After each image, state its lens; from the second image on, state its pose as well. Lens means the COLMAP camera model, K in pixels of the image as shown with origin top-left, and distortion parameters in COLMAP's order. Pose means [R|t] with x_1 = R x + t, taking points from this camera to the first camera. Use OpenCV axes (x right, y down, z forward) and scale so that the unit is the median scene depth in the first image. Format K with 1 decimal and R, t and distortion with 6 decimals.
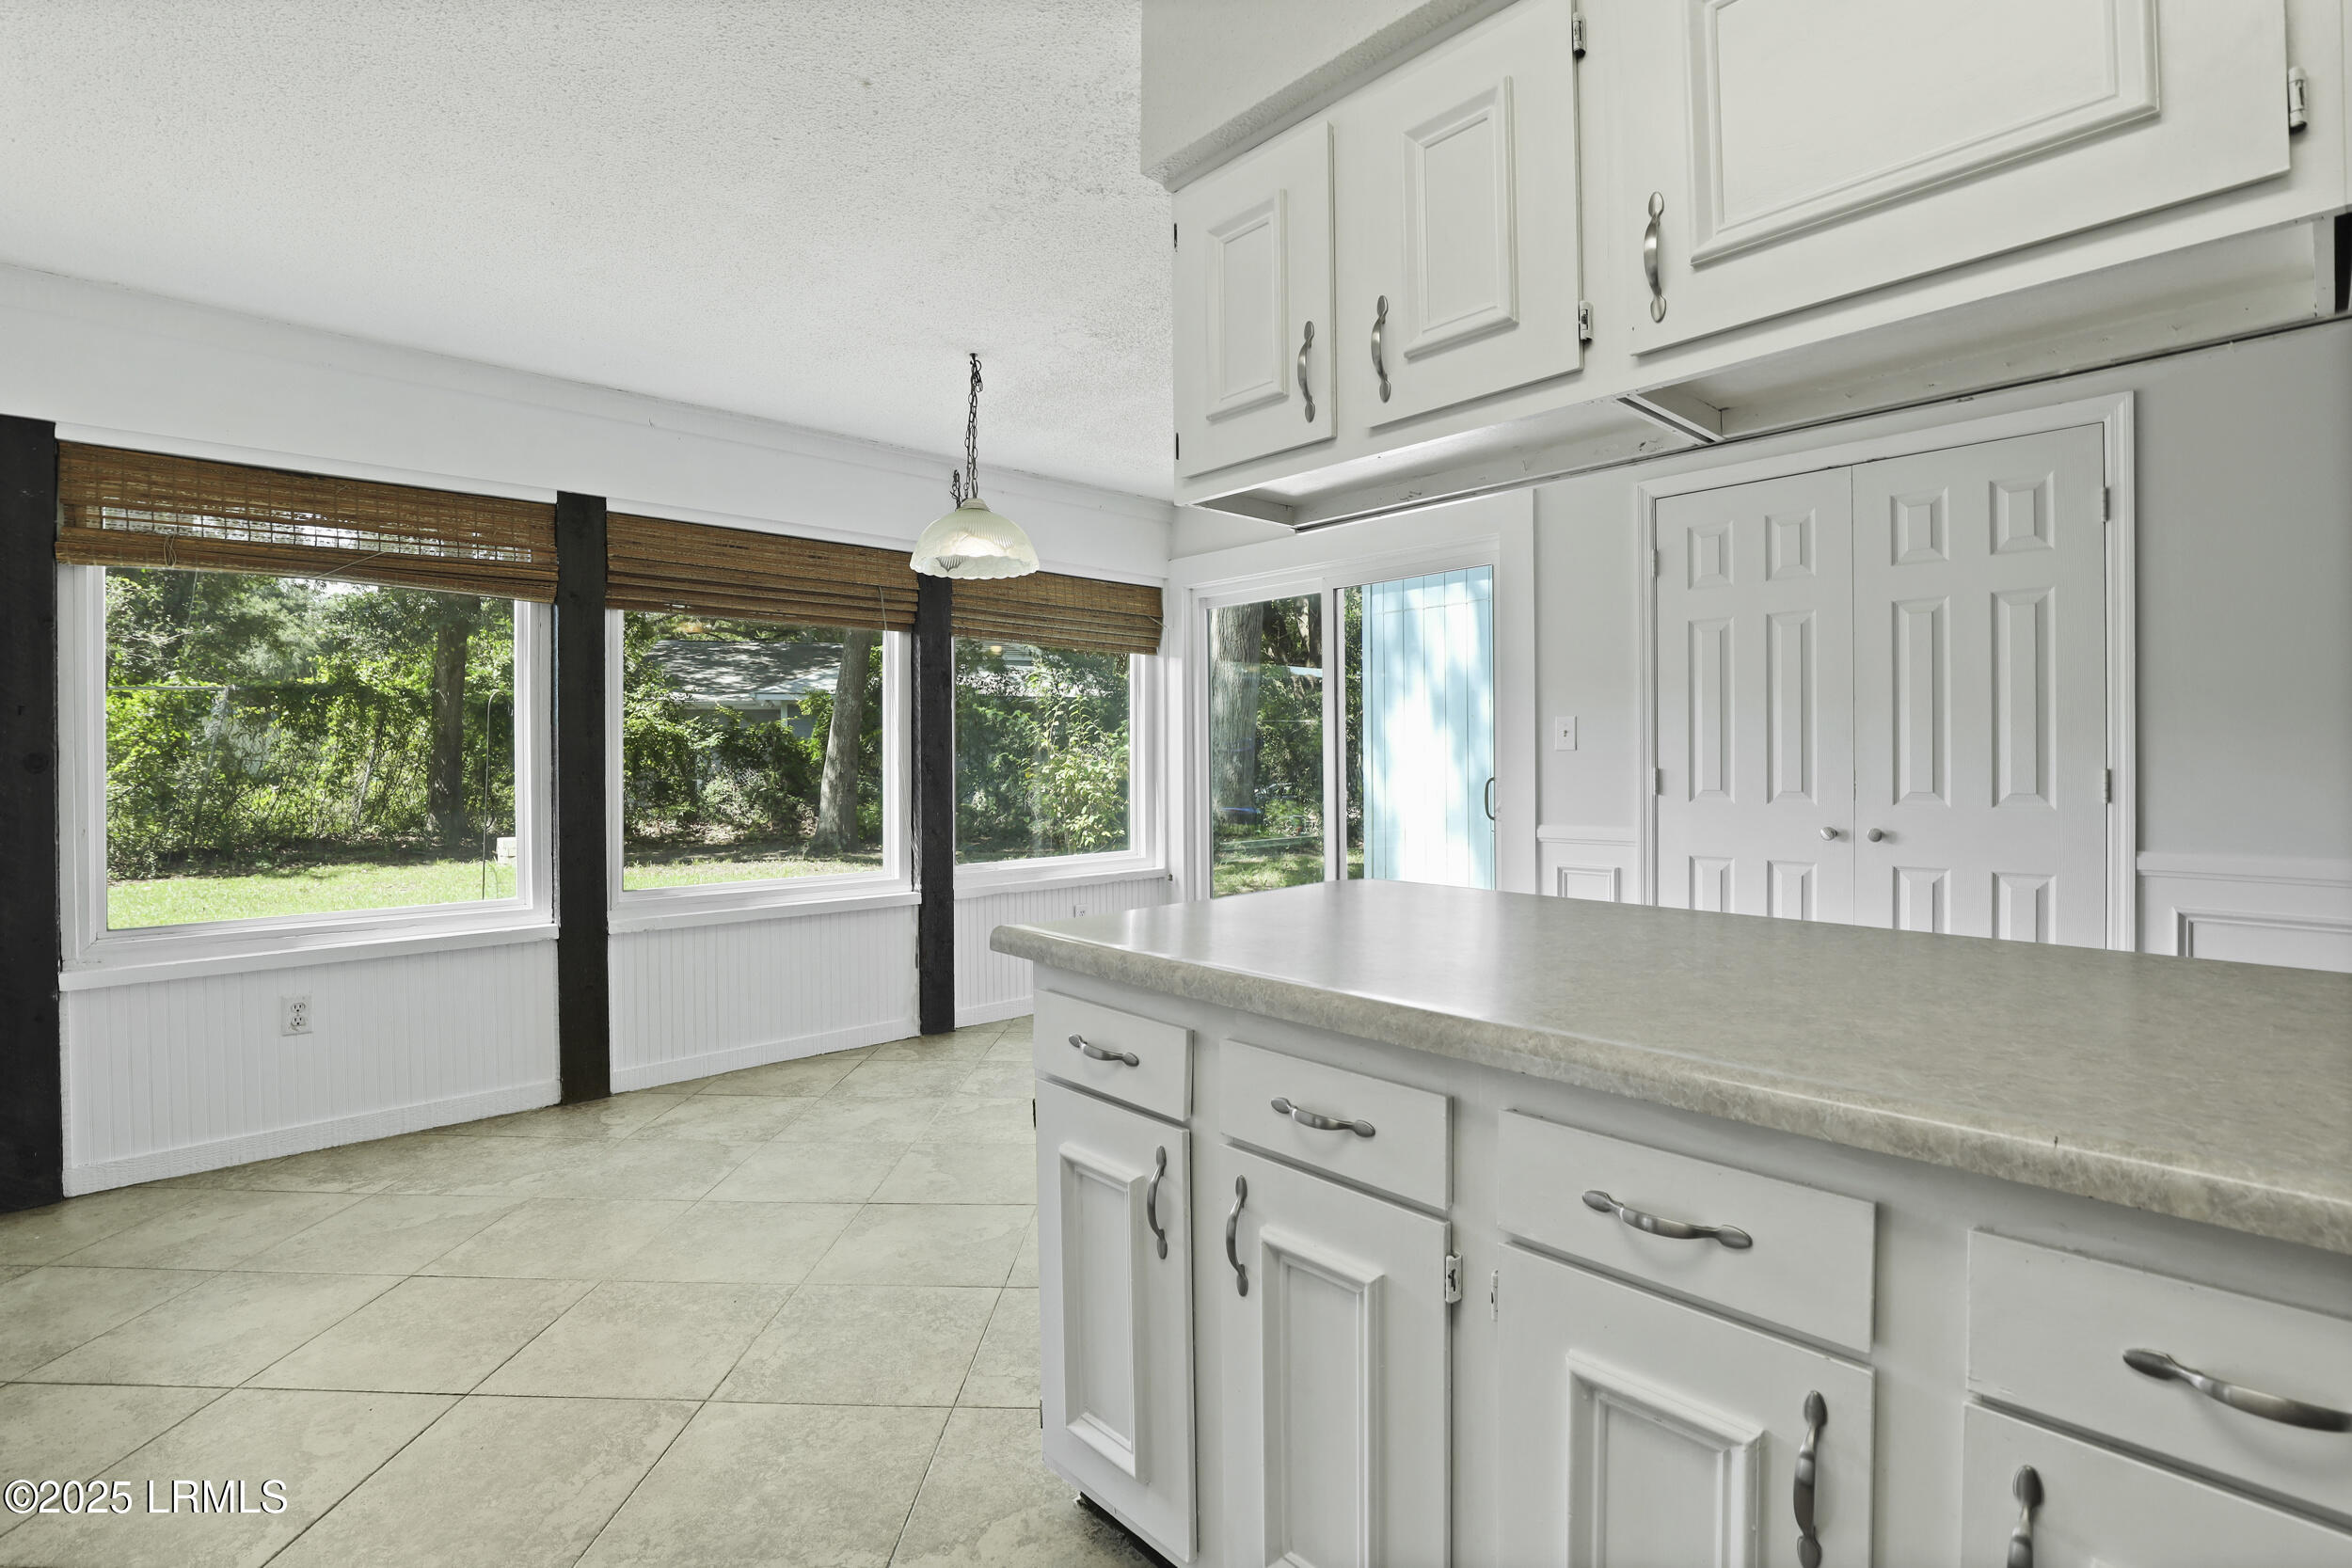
lens RADIAL K [[1090.2, 0, 1179.0], [0, 1090.2, 769.6], [0, 0, 1]] dist [-0.025813, 0.000955]
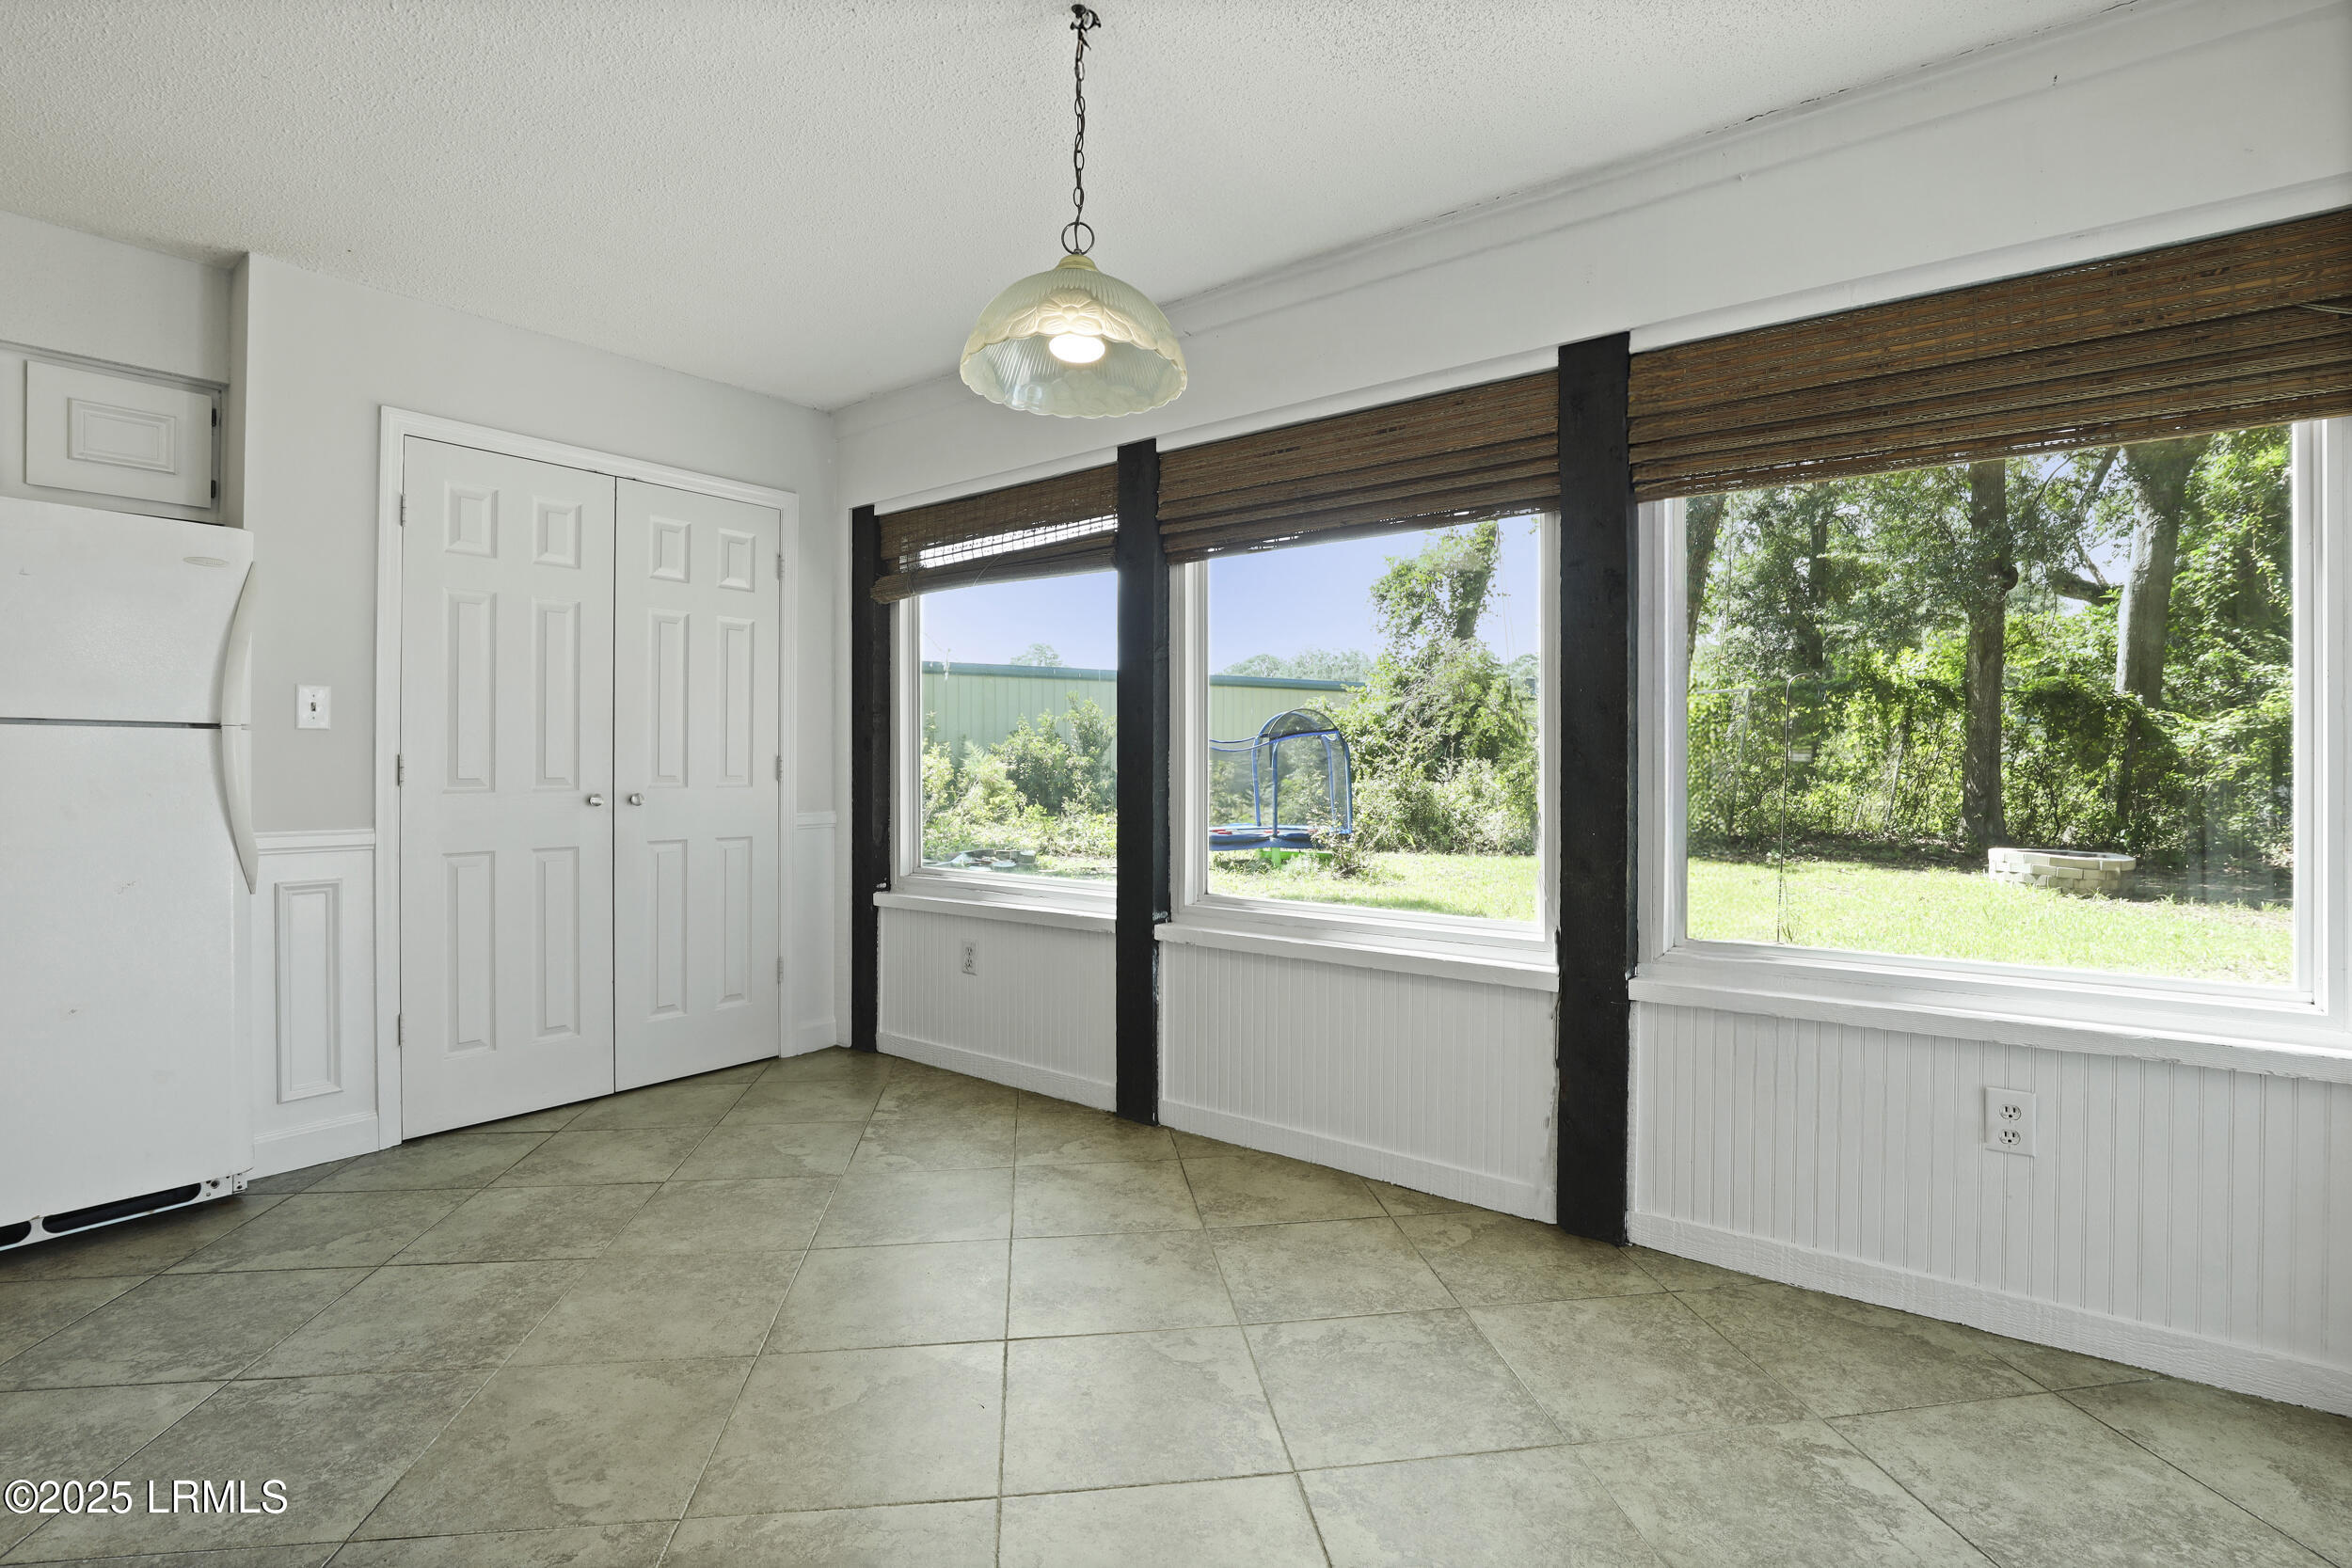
lens RADIAL K [[1090.2, 0, 1184.3], [0, 1090.2, 772.6], [0, 0, 1]] dist [-0.025813, 0.000955]
pose [[0.175731, 0.013568, -0.984345, 0.334803], [-0.012413, 0.999856, 0.011566, 0.007288], [0.984360, 0.010187, 0.175874, 0.863133]]
